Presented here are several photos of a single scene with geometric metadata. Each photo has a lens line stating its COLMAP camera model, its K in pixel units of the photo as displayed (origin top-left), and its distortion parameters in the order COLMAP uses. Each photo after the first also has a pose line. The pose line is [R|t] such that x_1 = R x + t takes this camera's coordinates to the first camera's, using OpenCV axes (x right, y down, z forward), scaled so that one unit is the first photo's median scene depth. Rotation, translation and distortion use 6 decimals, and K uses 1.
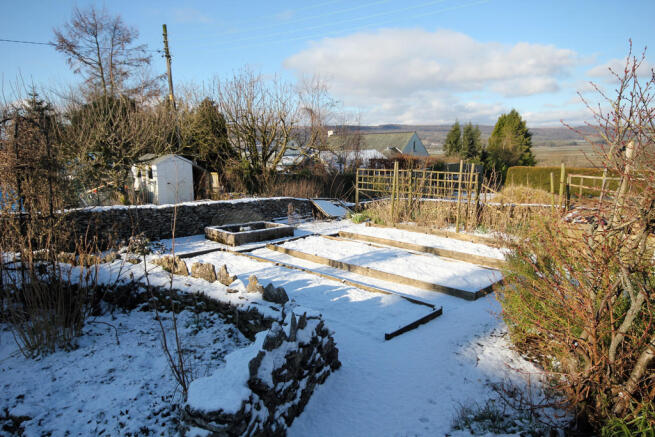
lens RADIAL K [[413.0, 0, 324.3], [0, 413.0, 199.4], [0, 0, 1]] dist [0.003423, 0.001372]
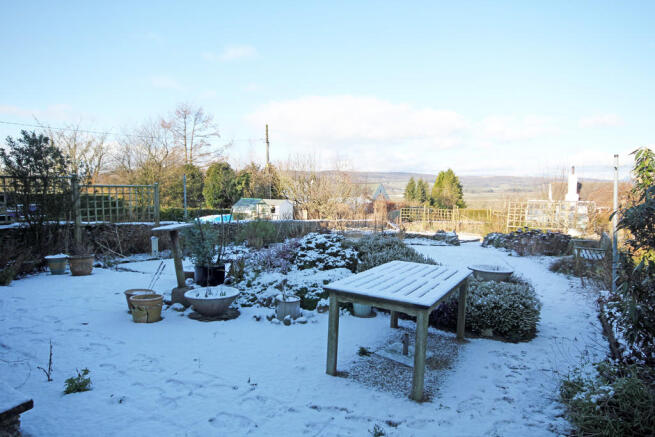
lens RADIAL K [[387.5, 0, 327.5], [0, 387.5, 218.5], [0, 0, 1]] dist [0.002233, 0.001471]
pose [[0.990780, 0.003760, 0.135429, -0.141169], [0.003677, 0.998500, -0.054622, 0.023290], [-0.135432, 0.054617, 0.989280, -0.248657]]
